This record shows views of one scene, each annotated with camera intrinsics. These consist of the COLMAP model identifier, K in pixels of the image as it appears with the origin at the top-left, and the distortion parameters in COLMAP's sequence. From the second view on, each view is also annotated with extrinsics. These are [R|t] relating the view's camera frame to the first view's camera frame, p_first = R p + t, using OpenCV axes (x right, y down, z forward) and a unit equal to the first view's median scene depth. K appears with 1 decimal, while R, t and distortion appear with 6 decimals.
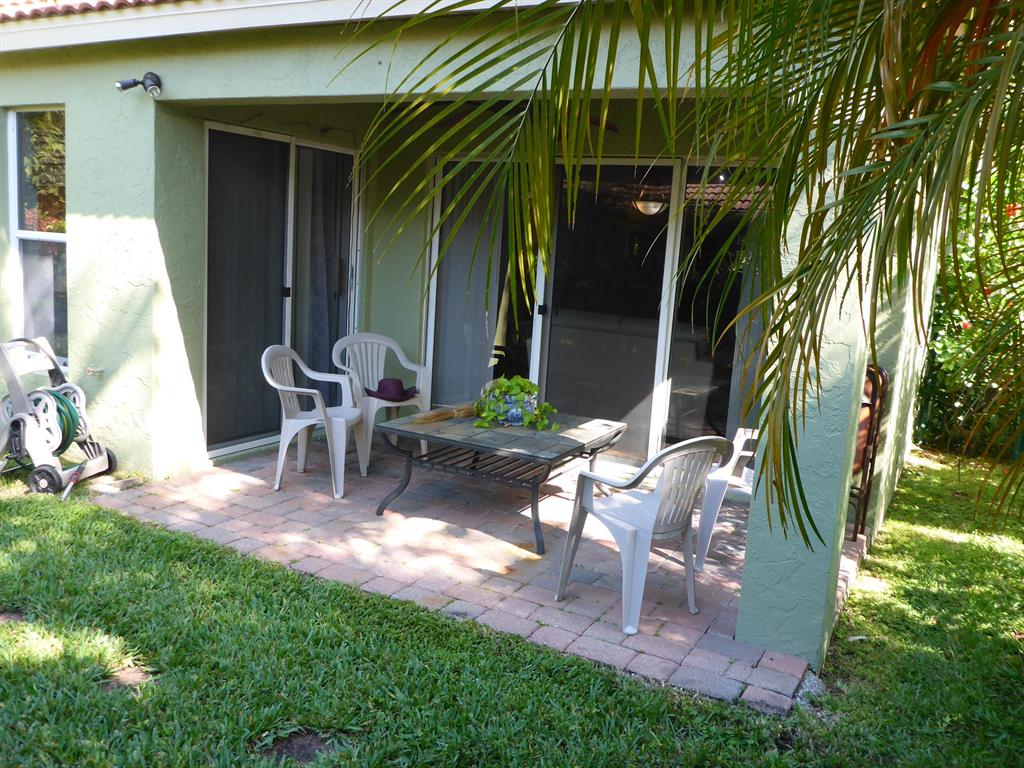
lens RADIAL K [[855.8, 0, 512.7], [0, 855.8, 371.2], [0, 0, 1]] dist [-0.029370, 0.004082]
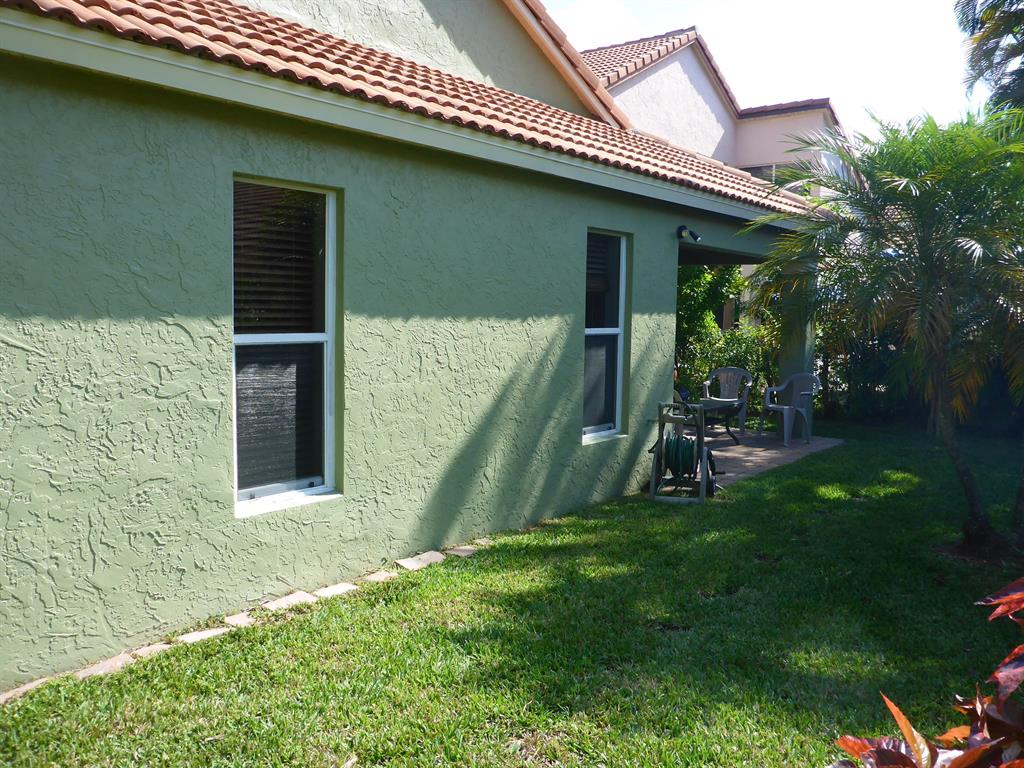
lens RADIAL K [[855.8, 0, 512.7], [0, 855.8, 371.2], [0, 0, 1]] dist [-0.029370, 0.004082]
pose [[0.162318, -0.133427, 0.977676, -2.149681], [0.144498, 0.983348, 0.110211, -0.306246], [-0.976101, 0.123383, 0.178895, 1.067666]]
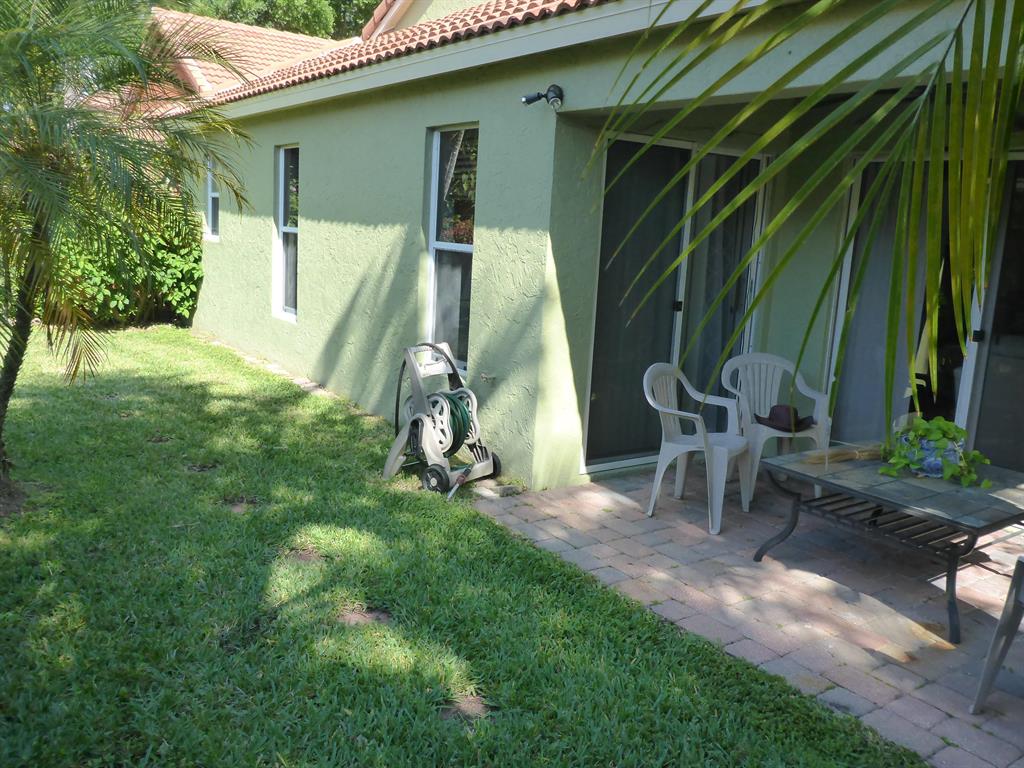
lens RADIAL K [[855.8, 0, 512.7], [0, 855.8, 371.2], [0, 0, 1]] dist [-0.029370, 0.004082]
pose [[0.892799, 0.063744, -0.445923, 0.000544], [-0.067525, 0.997690, 0.007425, -0.019298], [0.445366, 0.023482, 0.895041, 0.085968]]
